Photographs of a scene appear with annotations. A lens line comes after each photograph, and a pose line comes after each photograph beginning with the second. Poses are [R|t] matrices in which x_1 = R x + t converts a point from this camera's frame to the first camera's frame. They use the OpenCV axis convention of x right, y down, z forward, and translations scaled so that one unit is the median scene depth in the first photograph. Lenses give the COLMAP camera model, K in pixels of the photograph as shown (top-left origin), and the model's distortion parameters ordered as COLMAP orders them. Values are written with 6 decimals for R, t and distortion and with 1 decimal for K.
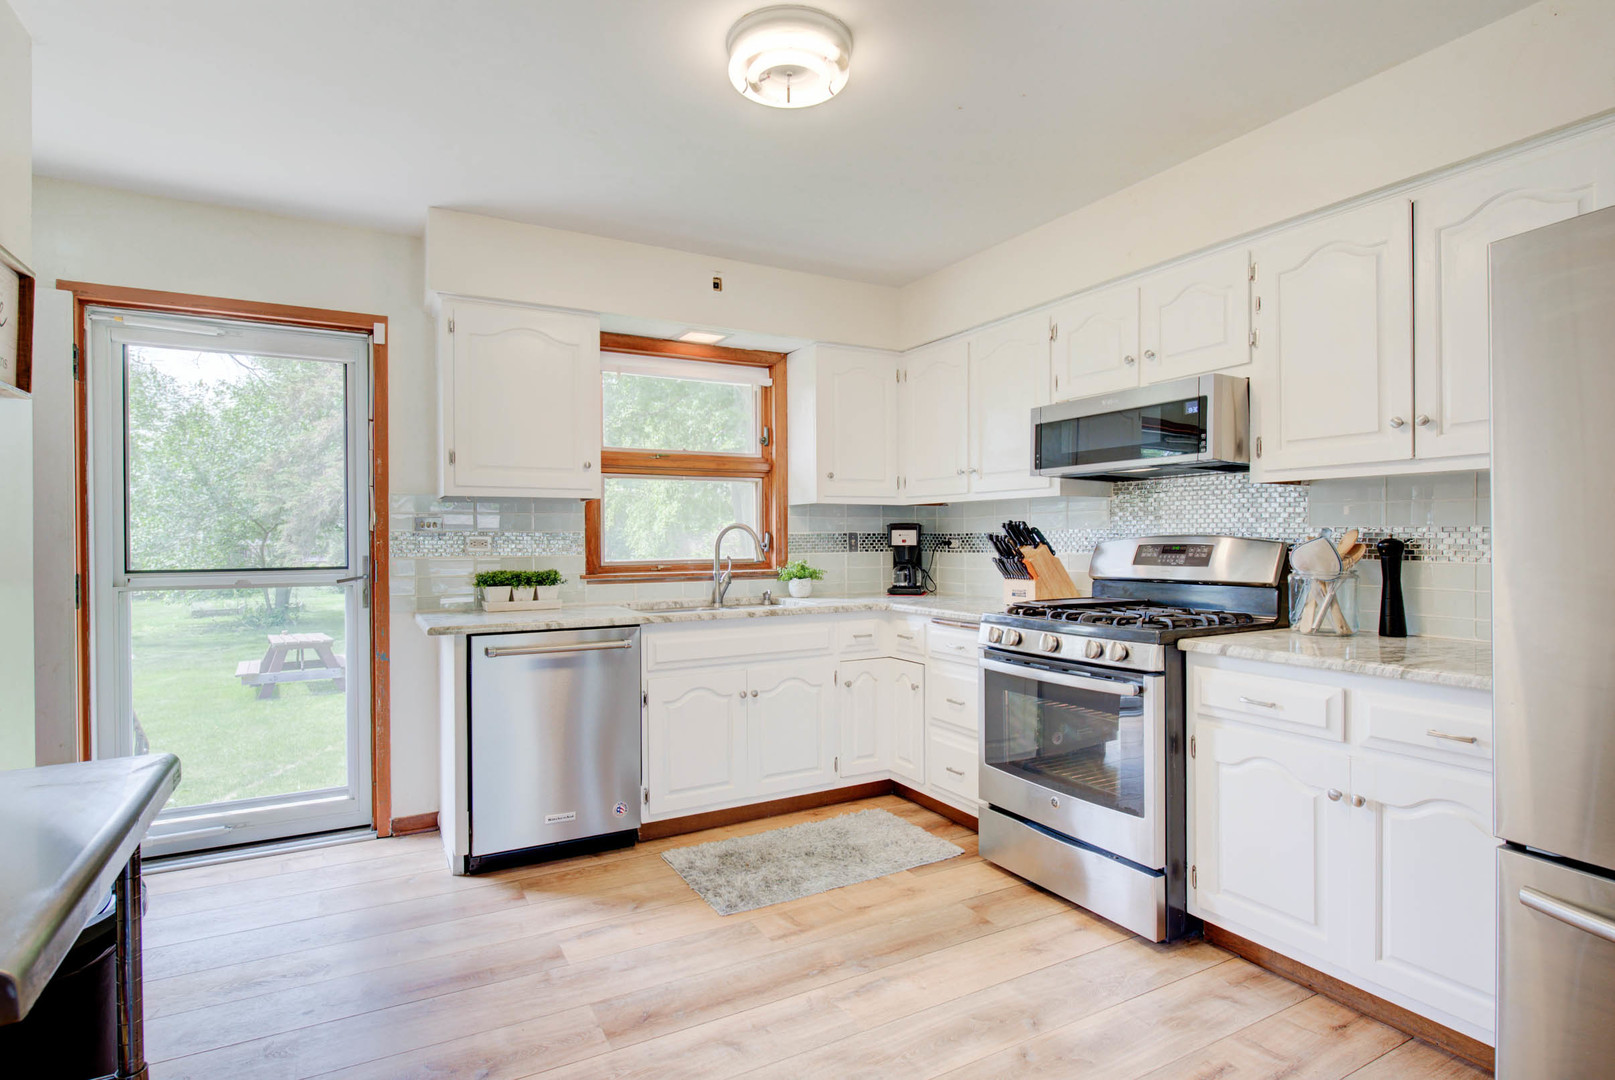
lens RADIAL K [[819.6, 0, 802.4], [0, 819.6, 541.3], [0, 0, 1]] dist [0.000714, -0.000347]
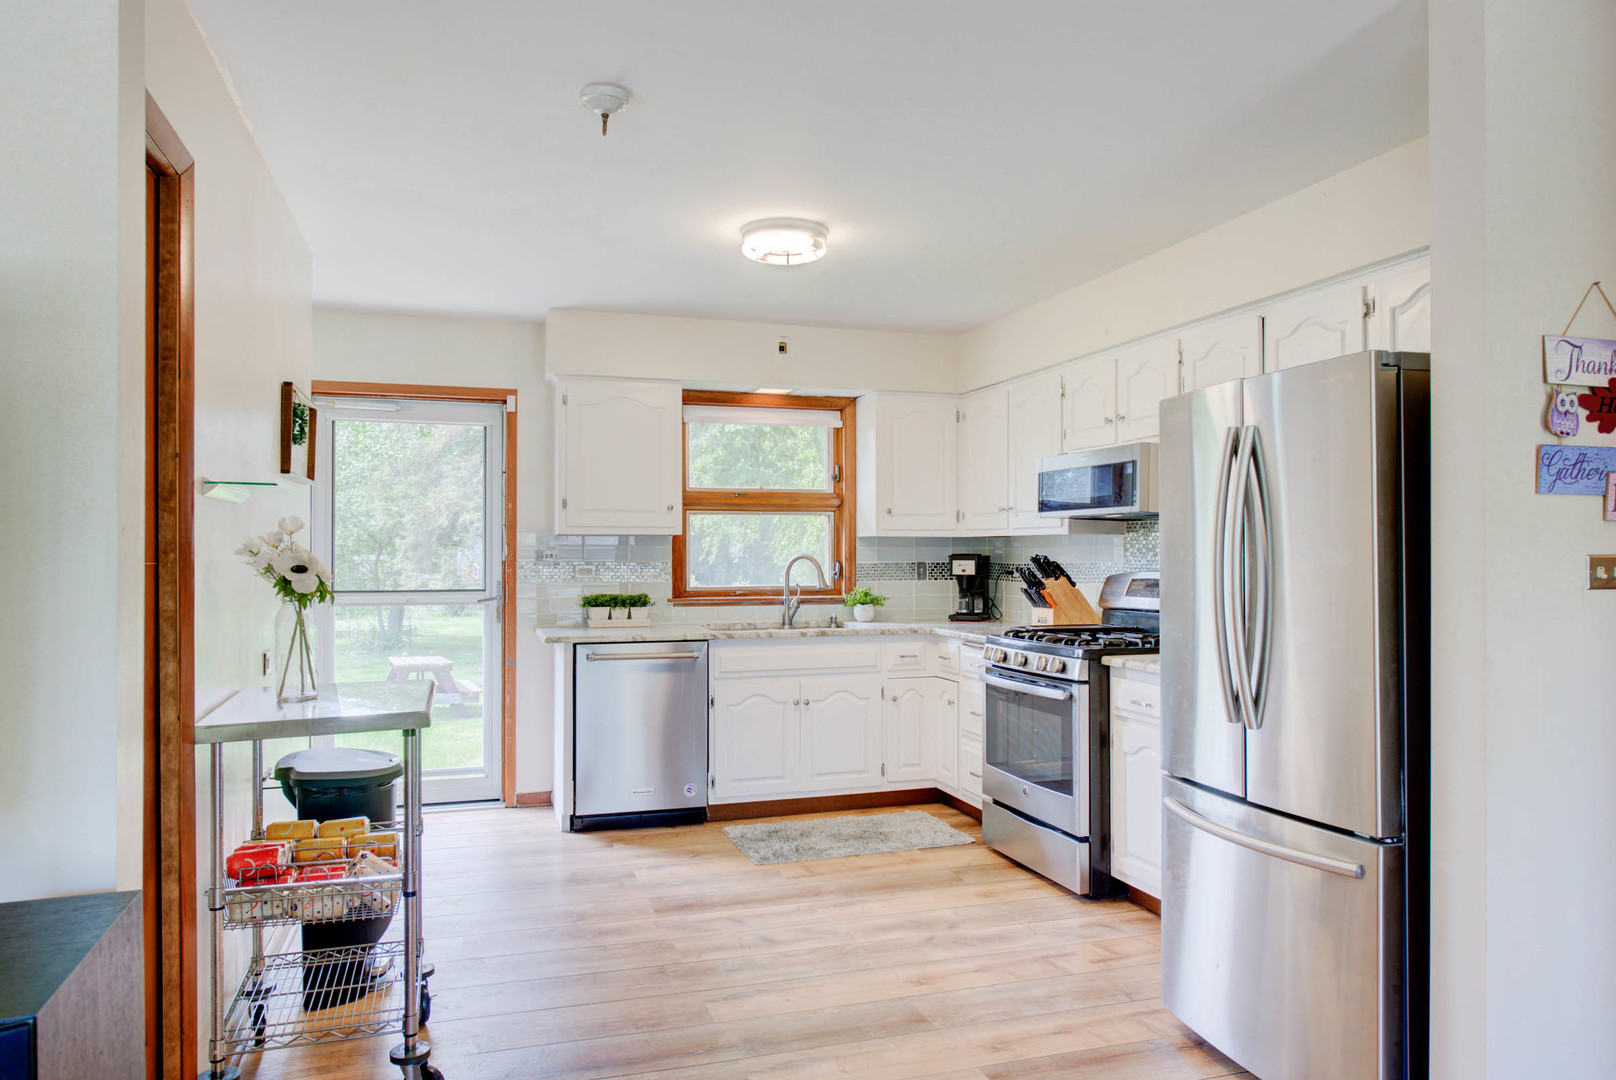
lens RADIAL K [[1071.2, 0, 806.2], [0, 1071.2, 544.1], [0, 0, 1]] dist [0.006801, 0.002012]
pose [[0.981653, 0.003801, -0.190640, 0.228590], [-0.006071, 0.999917, -0.011322, -0.021779], [0.190581, 0.012271, 0.981595, -0.495094]]
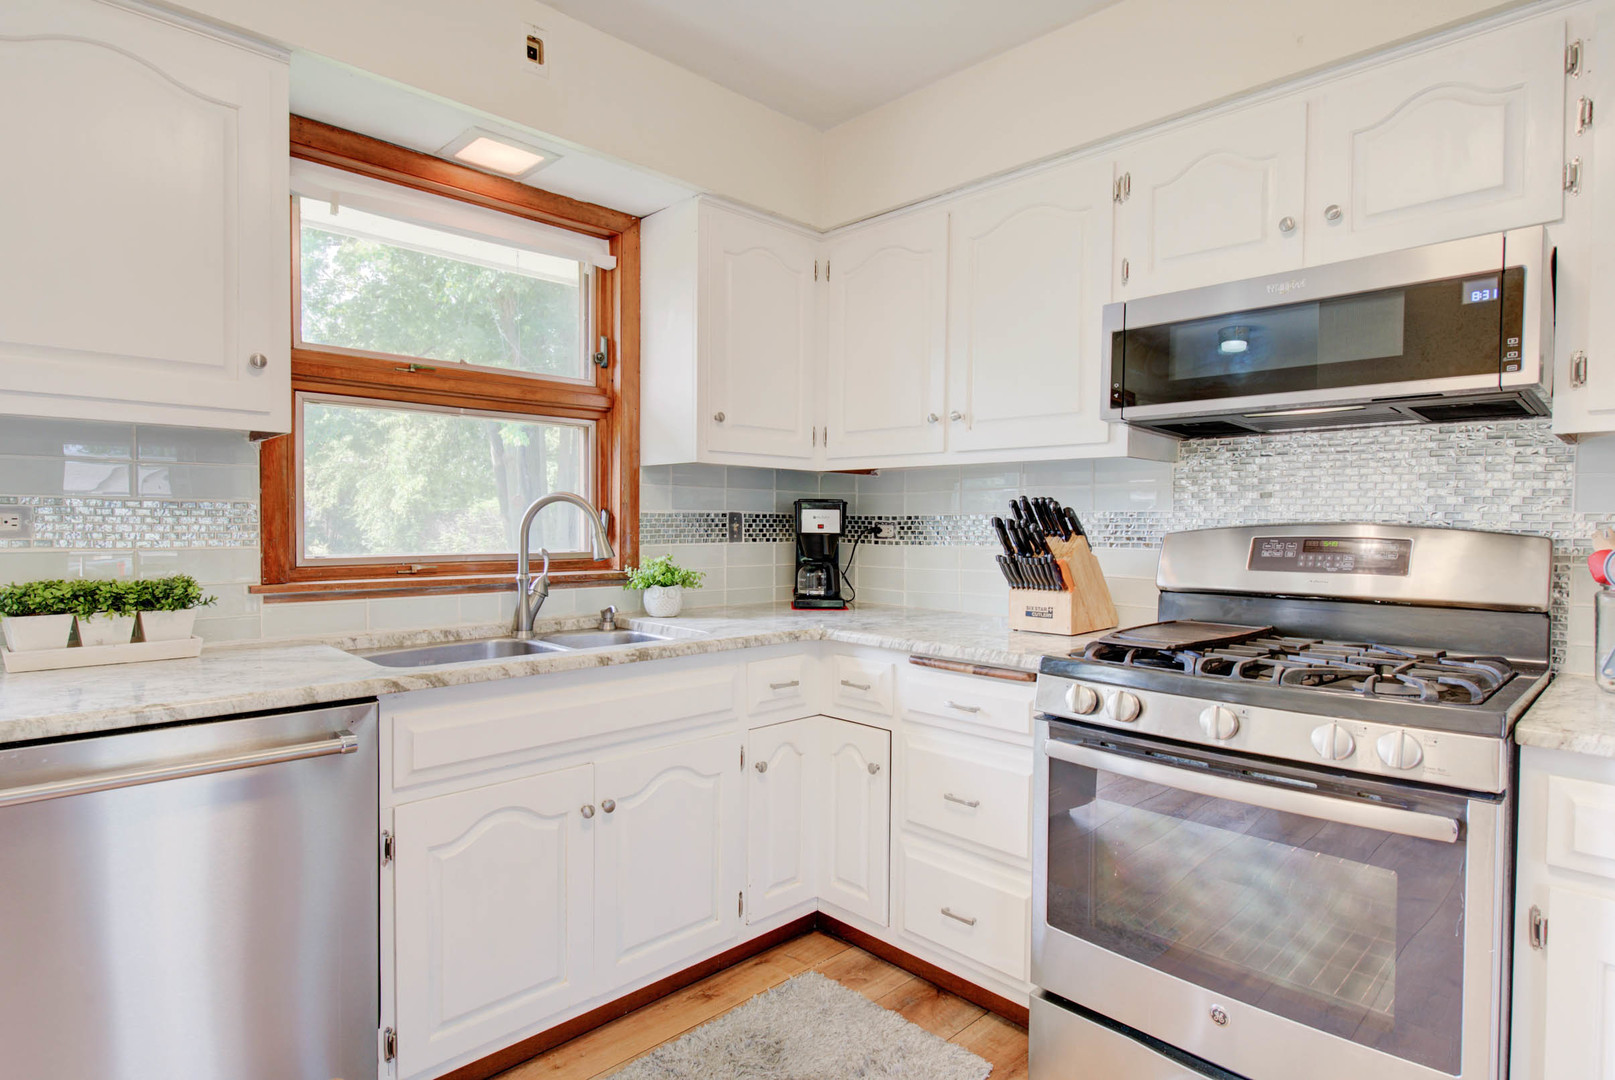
lens RADIAL K [[858.2, 0, 801.9], [0, 858.2, 542.2], [0, 0, 1]] dist [-0.001315, -0.000306]
pose [[0.964487, 0.007378, 0.264027, -0.085171], [-0.012455, 0.999768, 0.017560, 0.000507], [-0.263836, -0.020225, 0.964356, 0.419827]]
